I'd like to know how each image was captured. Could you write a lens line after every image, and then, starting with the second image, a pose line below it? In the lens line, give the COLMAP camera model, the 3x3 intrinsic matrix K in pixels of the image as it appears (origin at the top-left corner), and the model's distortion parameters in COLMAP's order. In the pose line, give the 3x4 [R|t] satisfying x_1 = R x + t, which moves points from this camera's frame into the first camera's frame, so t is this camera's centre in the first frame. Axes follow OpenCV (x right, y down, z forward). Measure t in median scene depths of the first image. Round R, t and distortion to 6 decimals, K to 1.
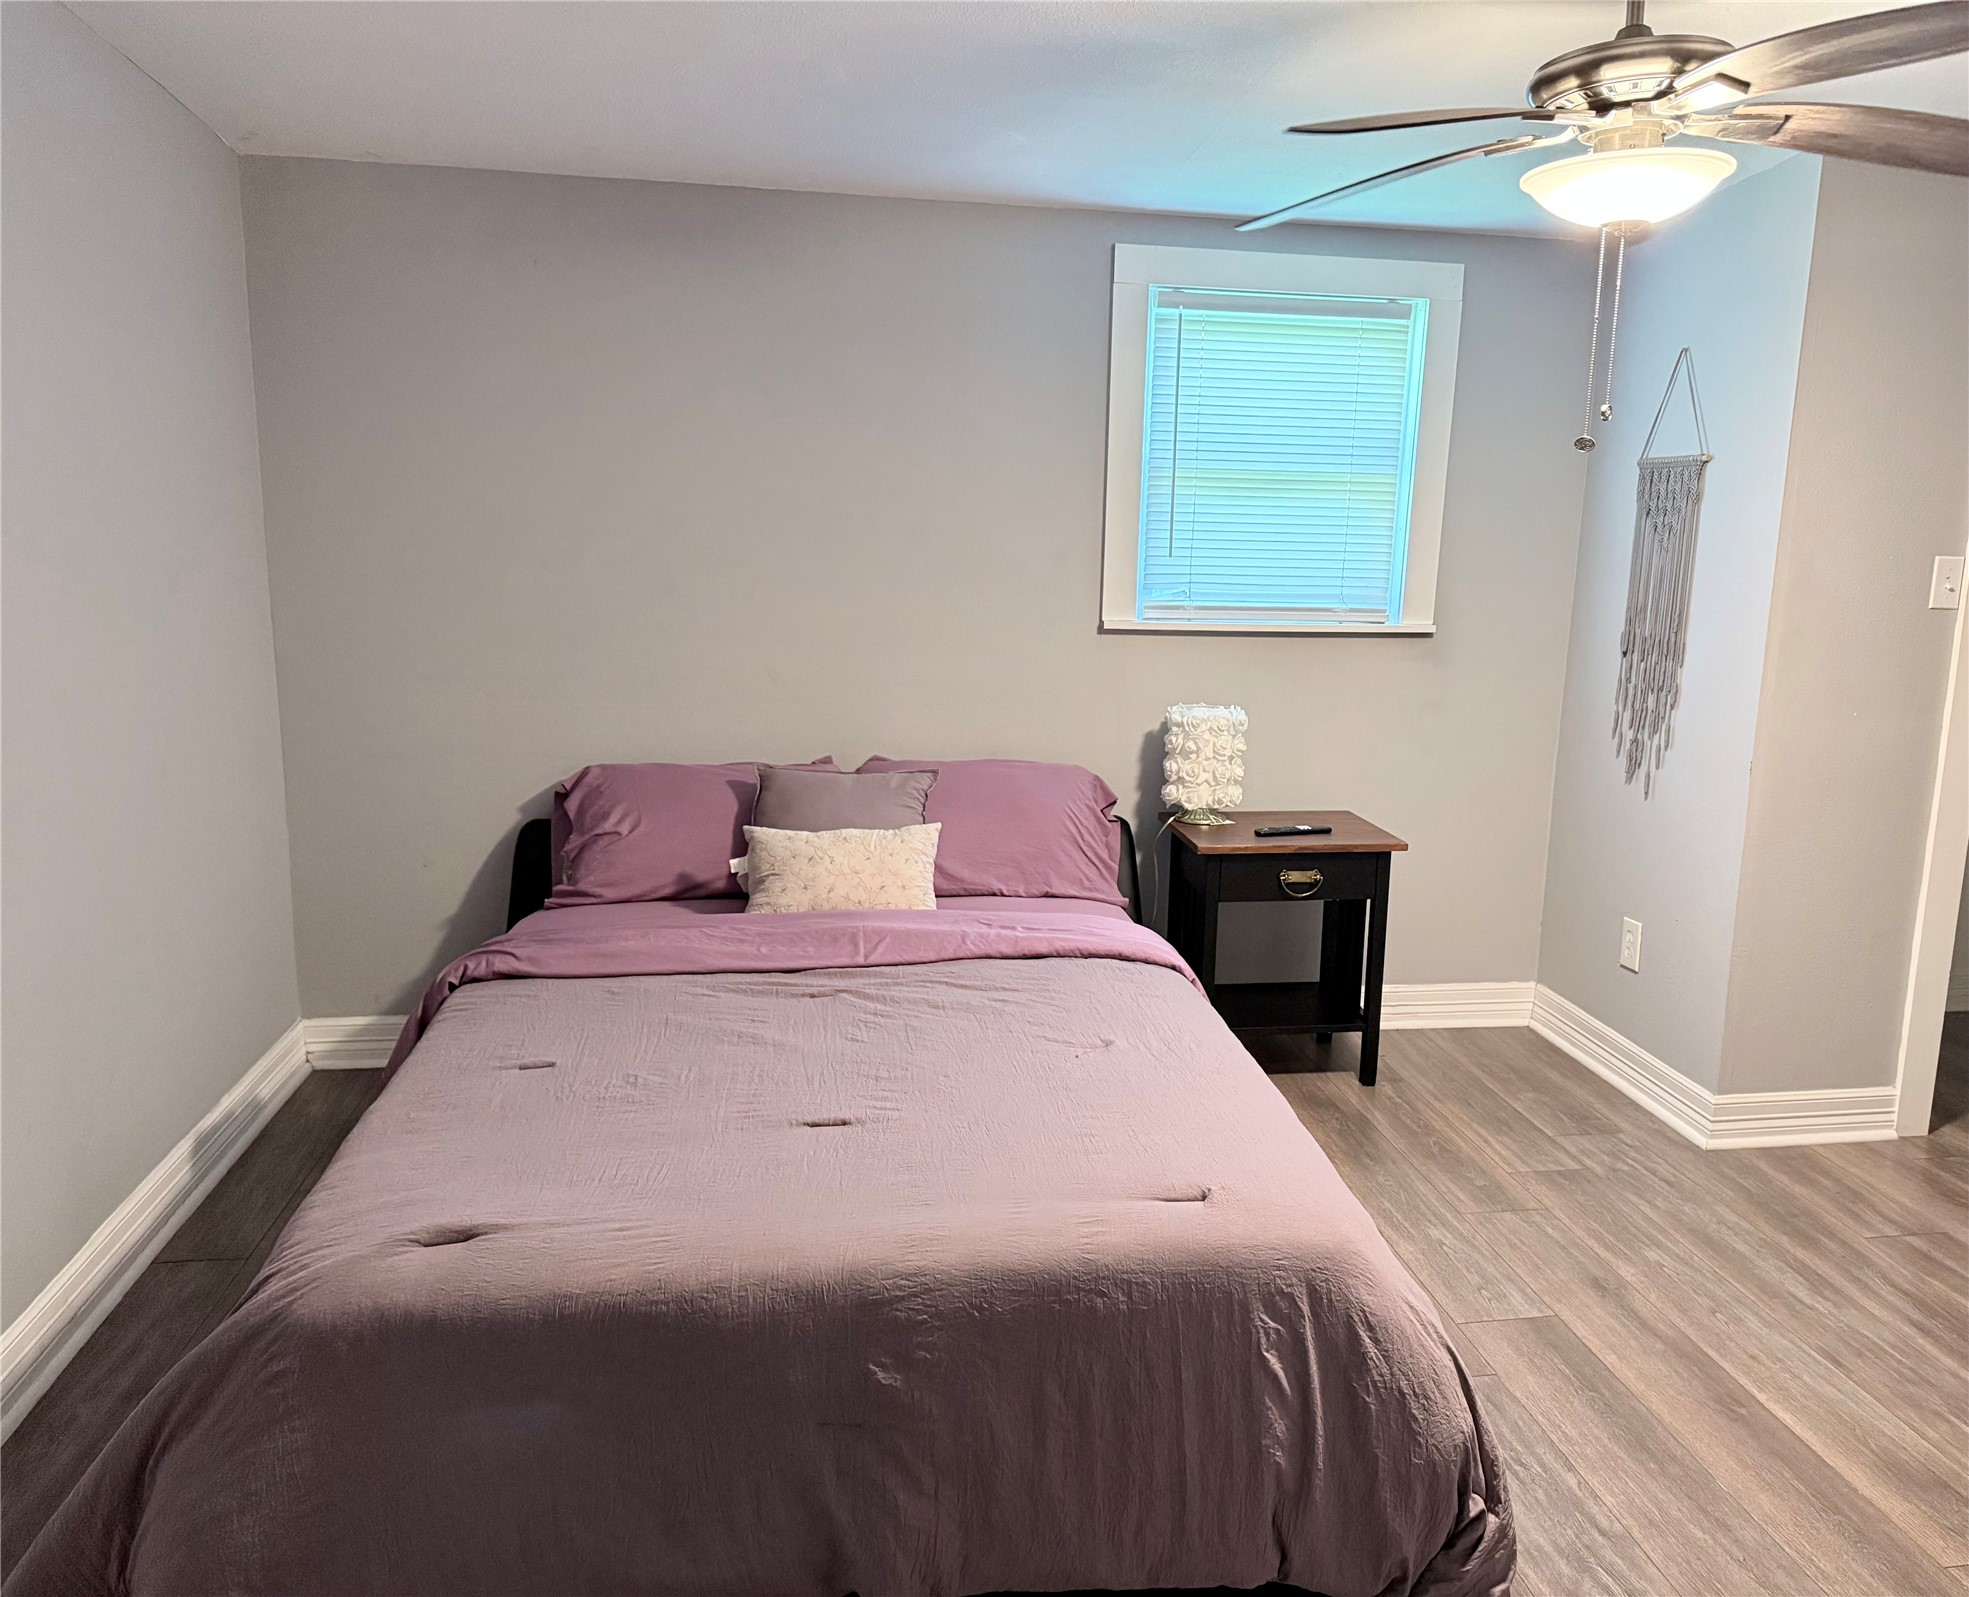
lens RADIAL K [[1495.7, 0, 985.9], [0, 1495.7, 798.1], [0, 0, 1]] dist [0.003474, -0.006512]
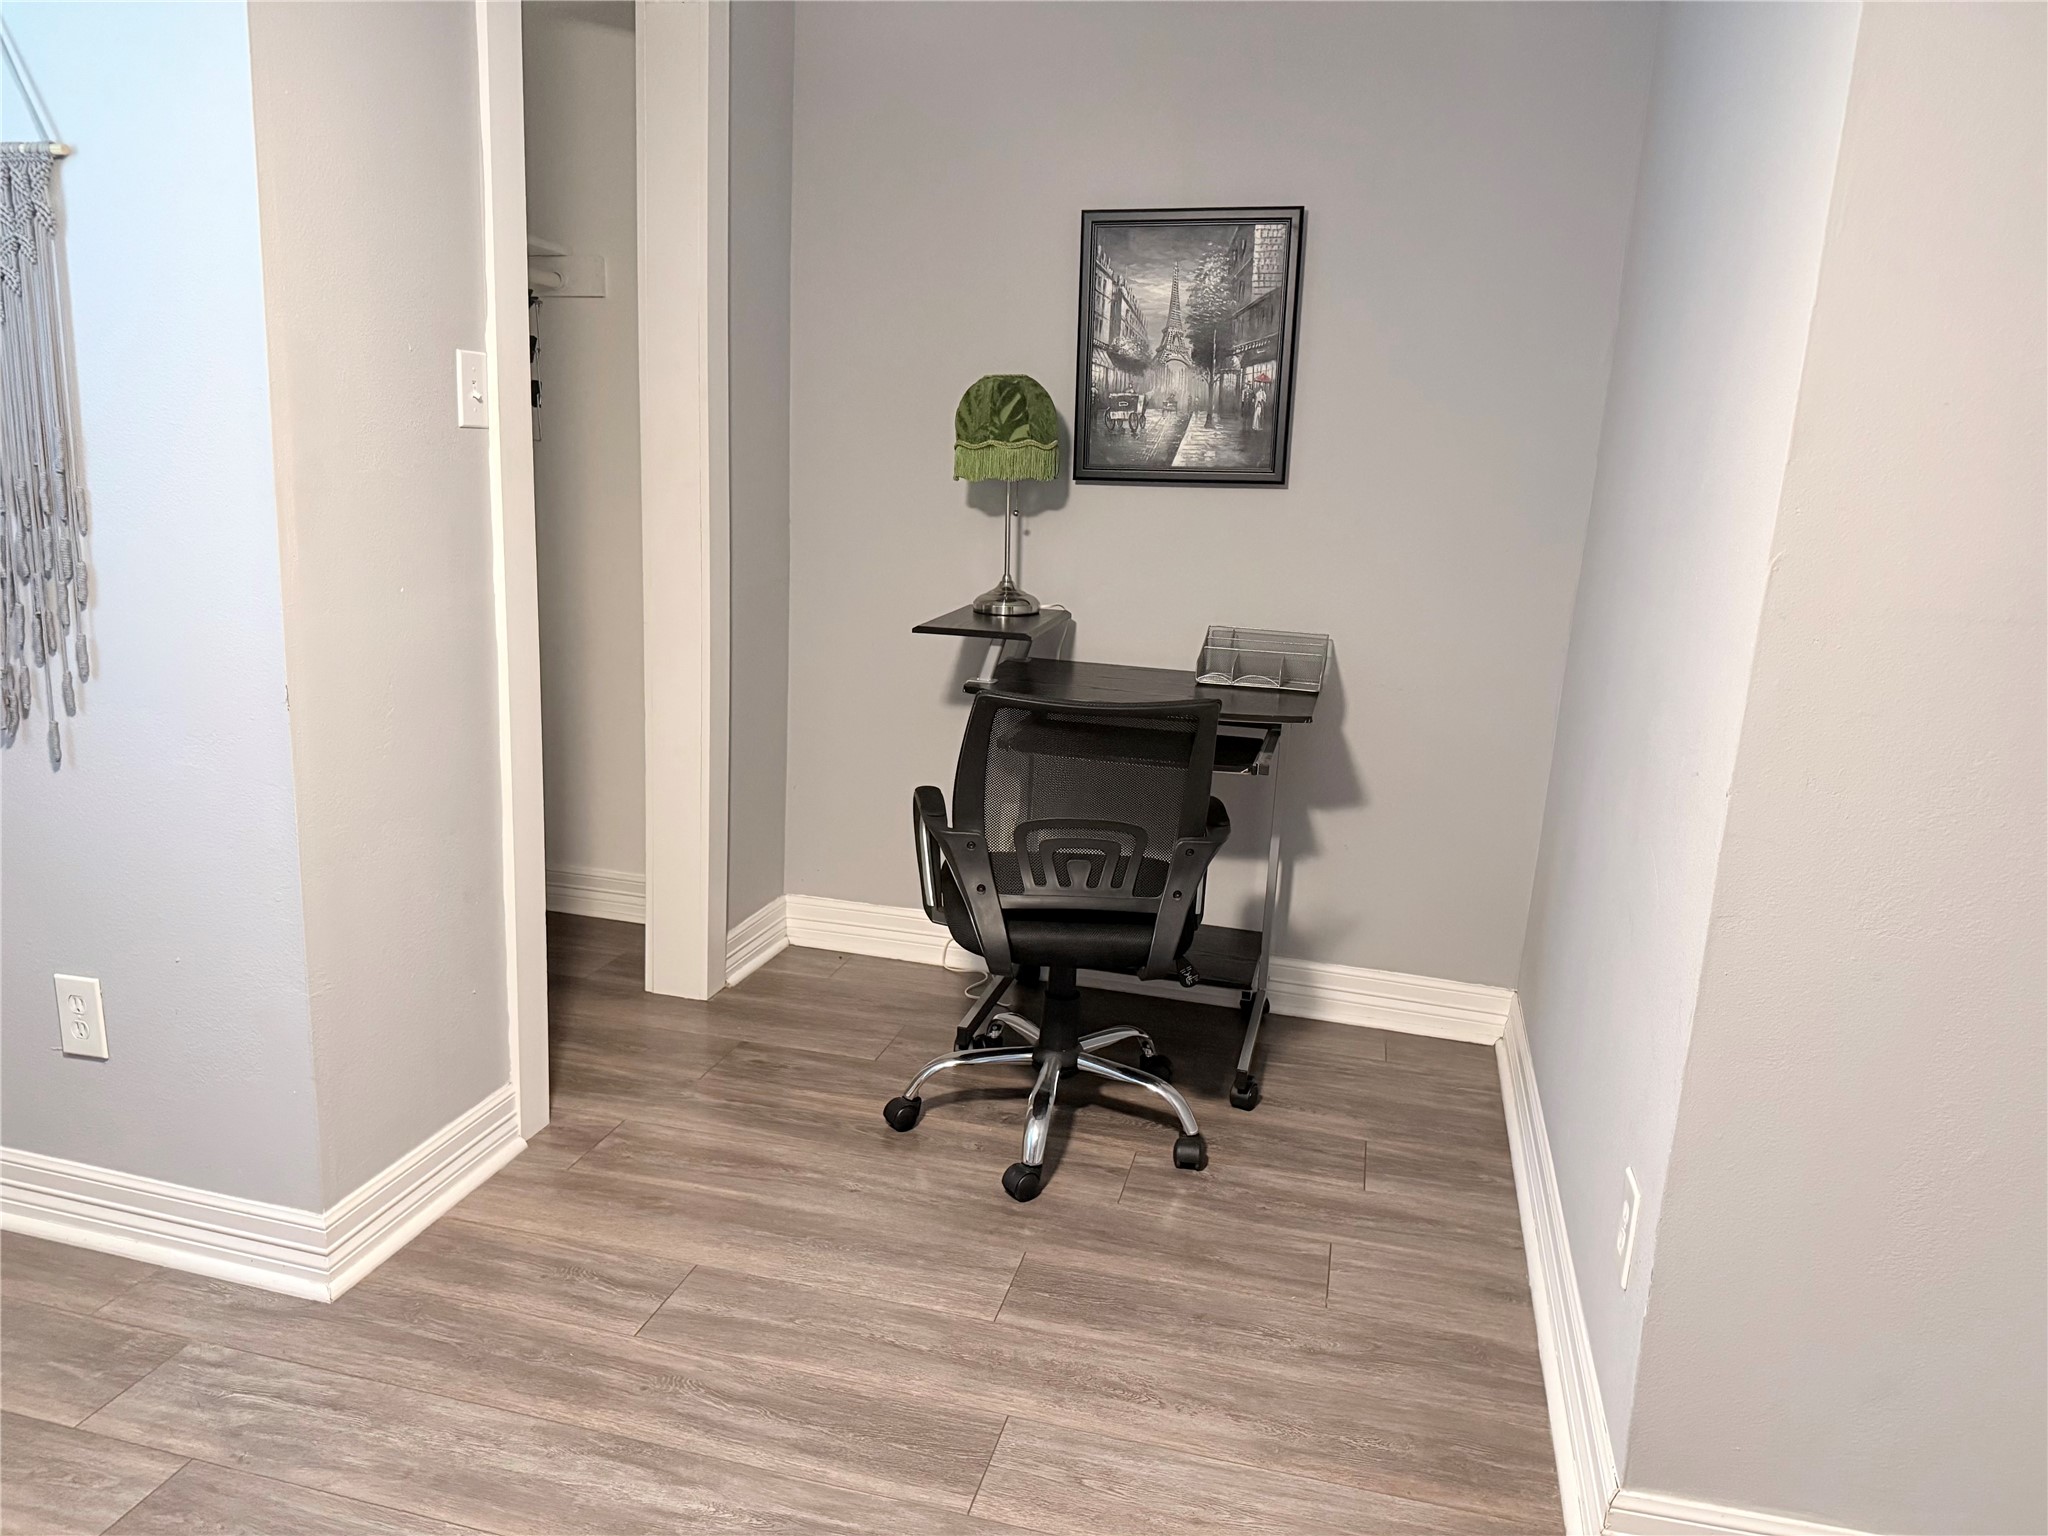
lens RADIAL K [[1452.5, 0, 1019.7], [0, 1452.5, 766.3], [0, 0, 1]] dist [0.009282, -0.009165]
pose [[0.376082, -0.205457, 0.903521, 0.083789], [0.135261, 0.976835, 0.165826, -0.046711], [-0.916661, 0.059847, 0.395160, 0.478721]]
